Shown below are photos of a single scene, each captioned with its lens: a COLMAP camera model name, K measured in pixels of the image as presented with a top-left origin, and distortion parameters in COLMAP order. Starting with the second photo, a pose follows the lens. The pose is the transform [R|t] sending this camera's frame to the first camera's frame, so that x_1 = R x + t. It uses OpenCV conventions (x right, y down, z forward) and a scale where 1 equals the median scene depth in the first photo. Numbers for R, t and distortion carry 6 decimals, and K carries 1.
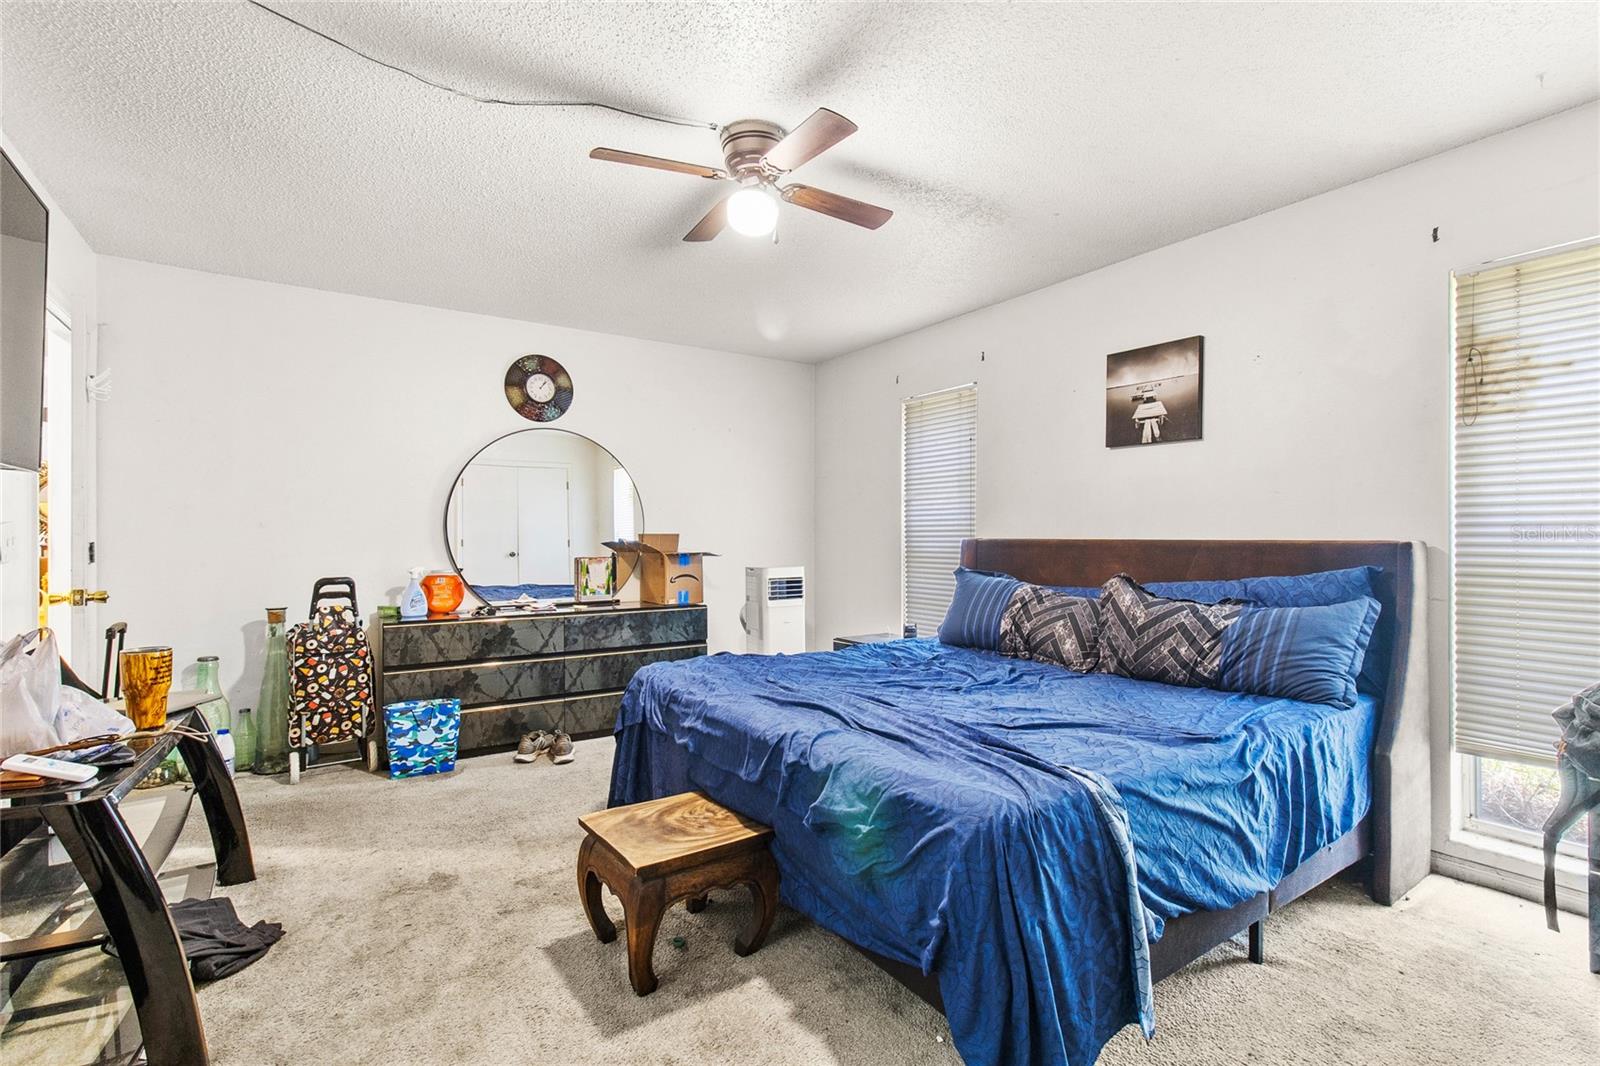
lens RADIAL K [[754.6, 0, 800.6], [0, 754.6, 533.5], [0, 0, 1]] dist [0.012467, 0.000093]
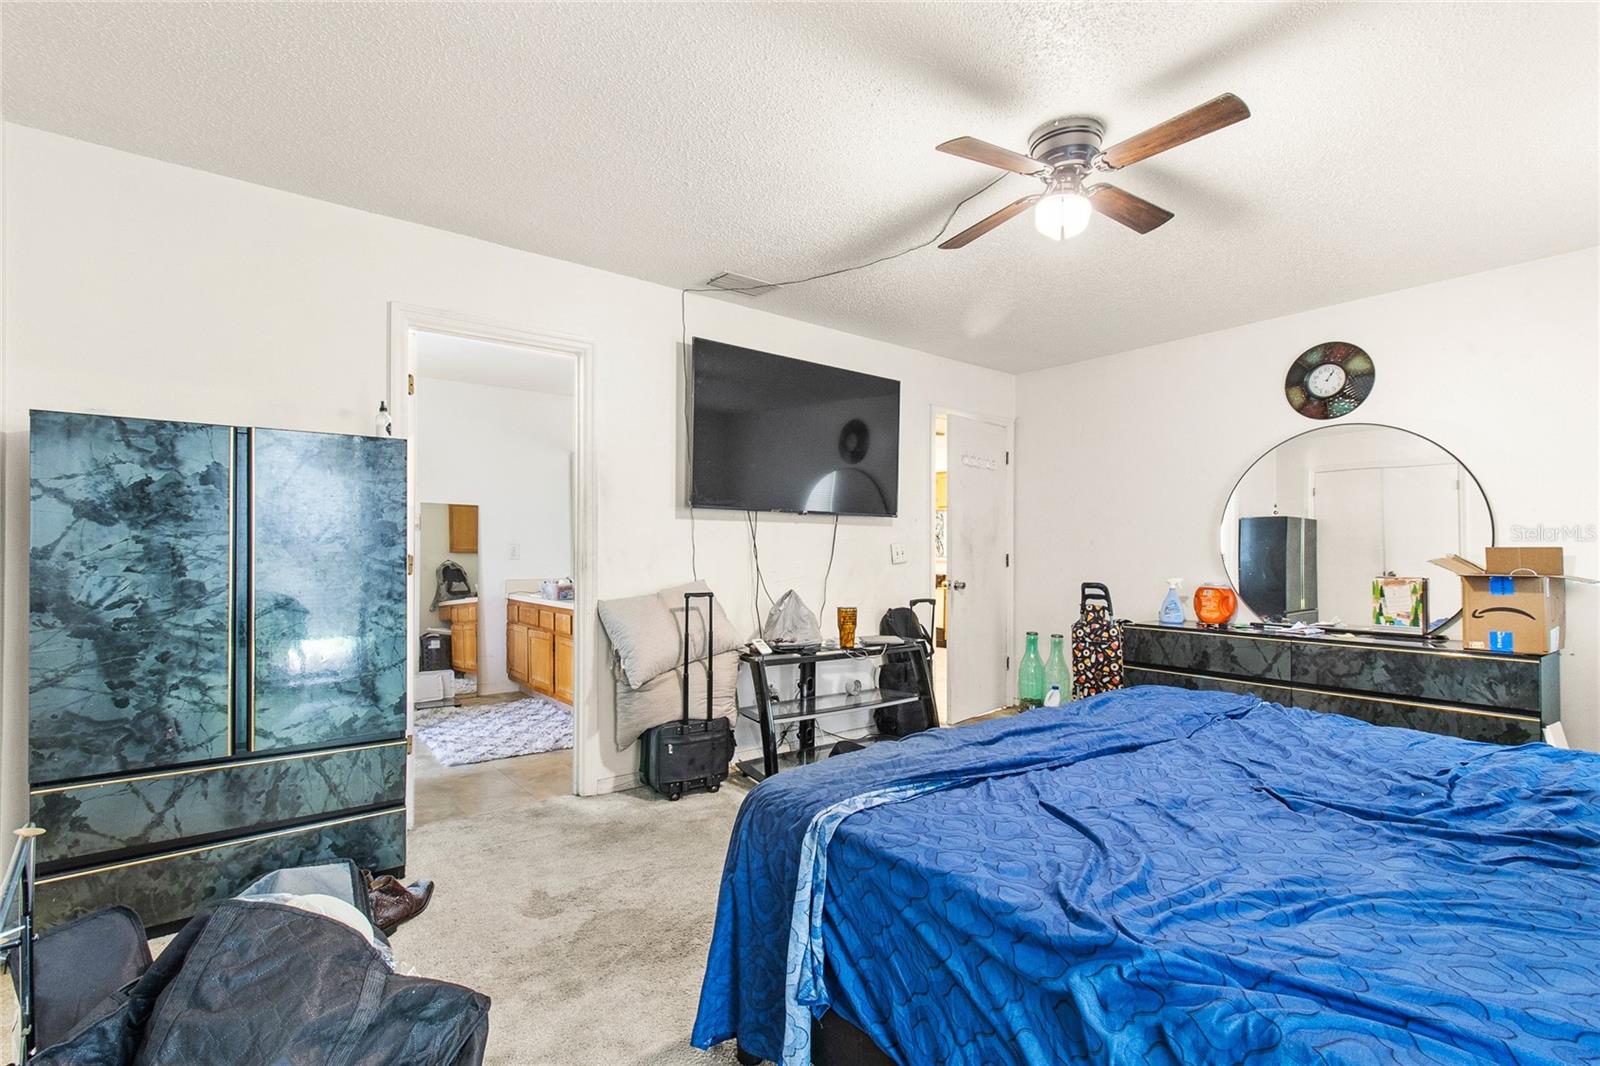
lens RADIAL K [[754.6, 0, 801.1], [0, 754.6, 541.9], [0, 0, 1]] dist [0.012467, 0.000093]
pose [[0.077192, -0.009595, -0.996970, 0.600819], [0.003279, 0.999951, -0.009370, -0.000069], [0.997011, -0.002546, 0.077219, 0.409764]]
